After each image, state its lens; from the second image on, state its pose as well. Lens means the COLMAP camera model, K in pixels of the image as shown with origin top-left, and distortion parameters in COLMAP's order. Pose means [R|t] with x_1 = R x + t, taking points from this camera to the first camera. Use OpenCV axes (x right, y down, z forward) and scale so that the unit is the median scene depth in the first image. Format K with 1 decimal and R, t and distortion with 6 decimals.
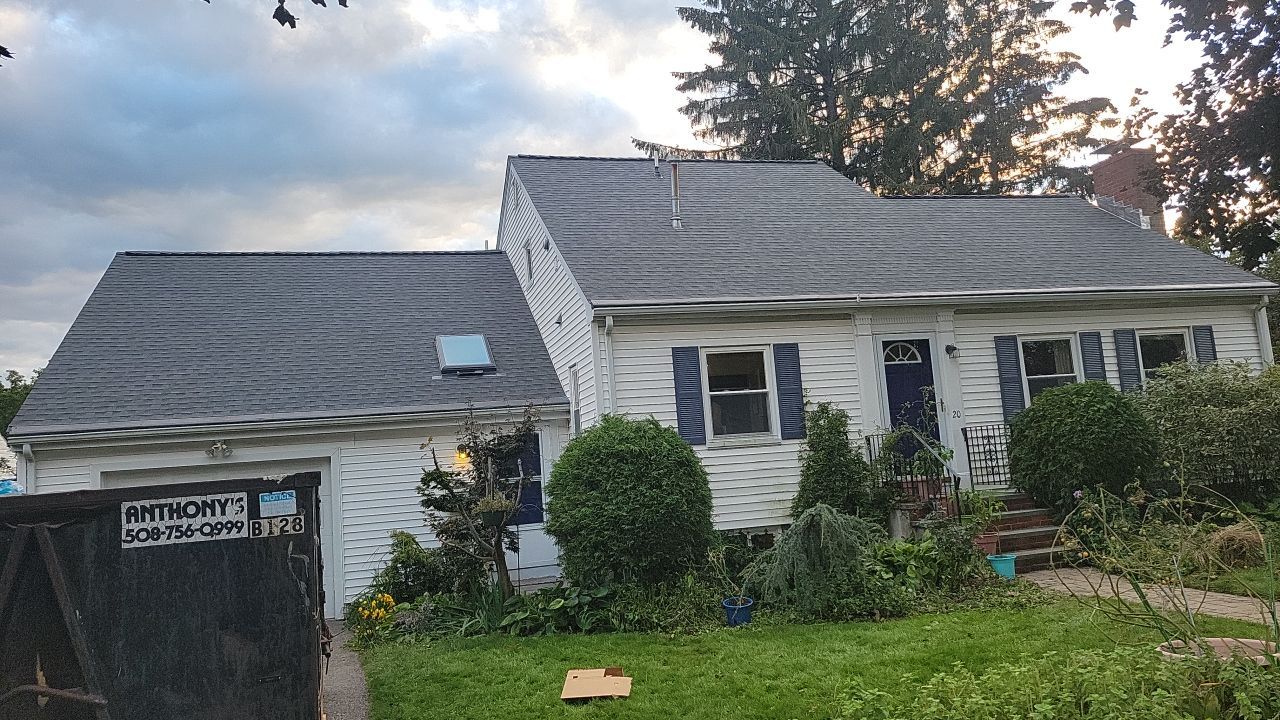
lens RADIAL K [[990.0, 0, 658.0], [0, 990.0, 328.5], [0, 0, 1]] dist [0.074064, -0.100081]
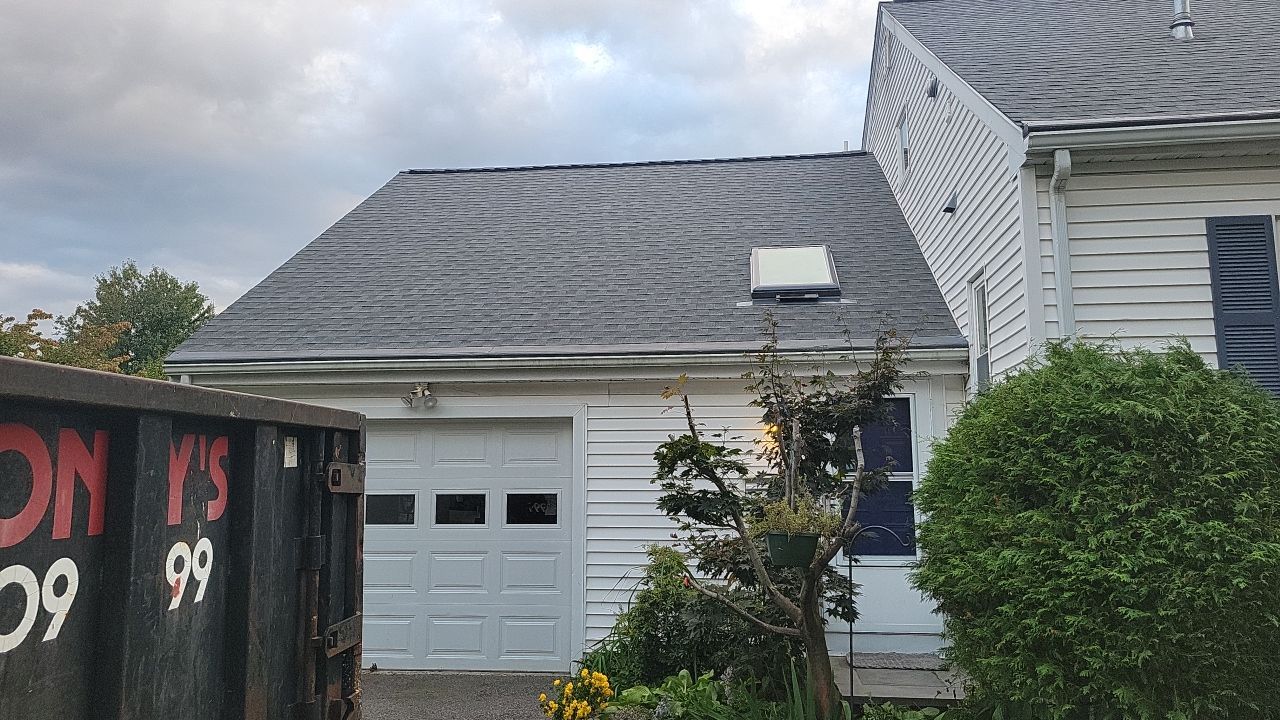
lens RADIAL K [[1004.2, 0, 641.1], [0, 1004.2, 345.2], [0, 0, 1]] dist [0.044078, 0.001289]
pose [[0.922985, 0.022652, -0.384169, -0.047394], [-0.016866, 0.999688, 0.018423, 0.076897], [0.384467, -0.010525, 0.923079, 0.468918]]
